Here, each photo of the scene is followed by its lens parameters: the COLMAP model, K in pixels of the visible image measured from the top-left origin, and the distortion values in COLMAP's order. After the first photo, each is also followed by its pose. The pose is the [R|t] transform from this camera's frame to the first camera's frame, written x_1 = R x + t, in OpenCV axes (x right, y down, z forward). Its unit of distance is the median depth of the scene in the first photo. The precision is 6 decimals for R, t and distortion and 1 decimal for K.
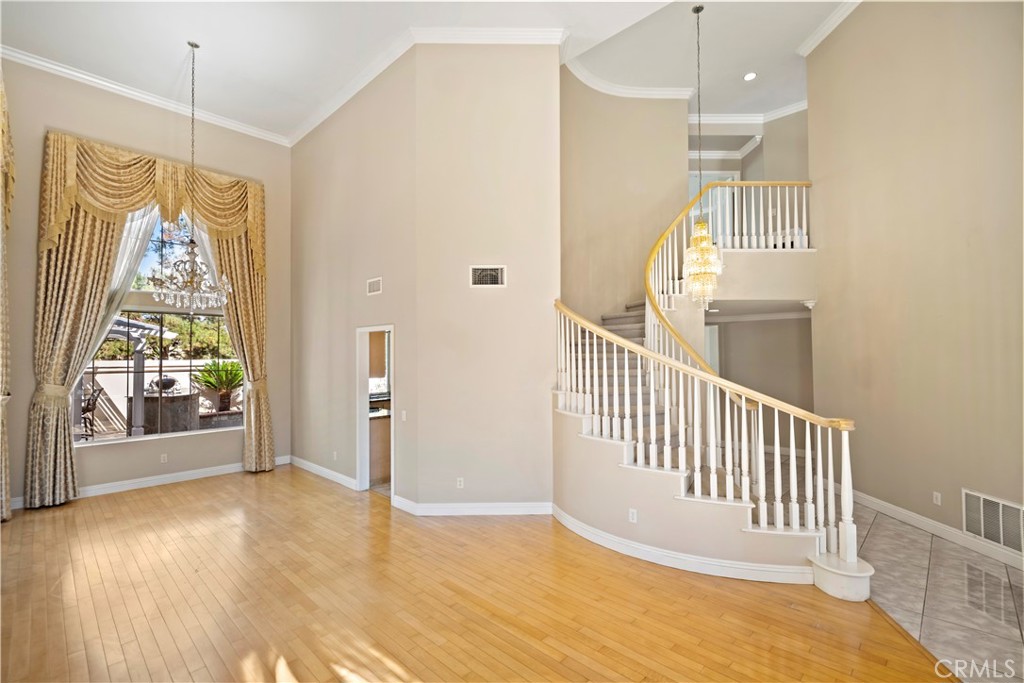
lens RADIAL K [[463.7, 0, 509.1], [0, 463.7, 344.9], [0, 0, 1]] dist [0.001423, 0.001715]
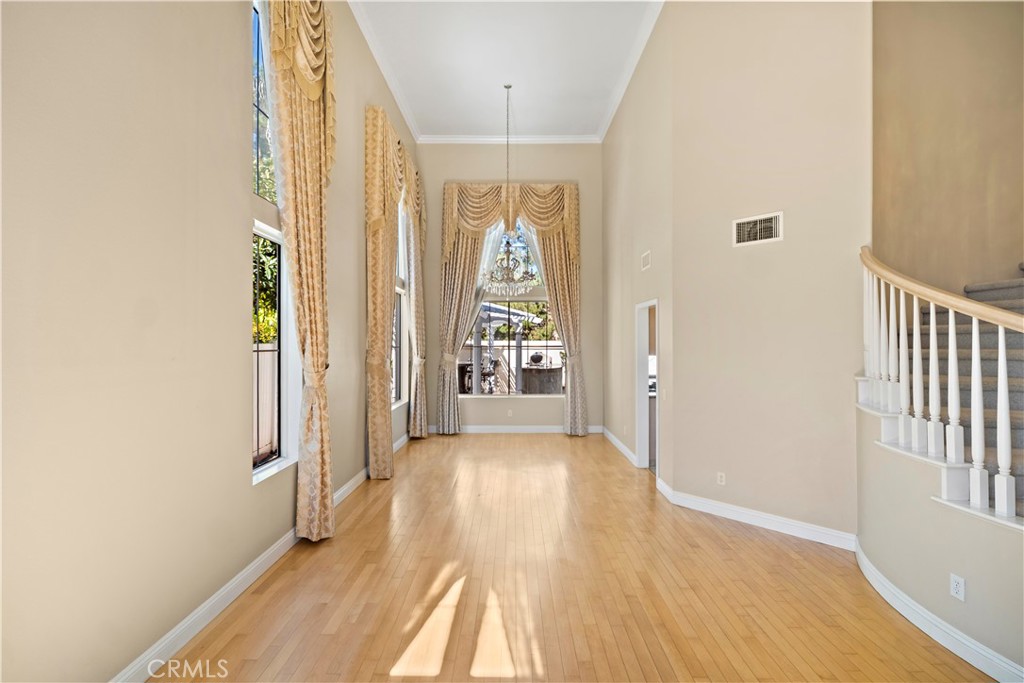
lens RADIAL K [[463.7, 0, 510.4], [0, 463.7, 338.7], [0, 0, 1]] dist [0.001423, 0.001715]
pose [[0.683736, -0.000950, -0.729729, 0.221351], [0.012007, 0.999878, 0.009948, 0.023762], [0.729630, -0.015564, 0.683665, 0.121477]]
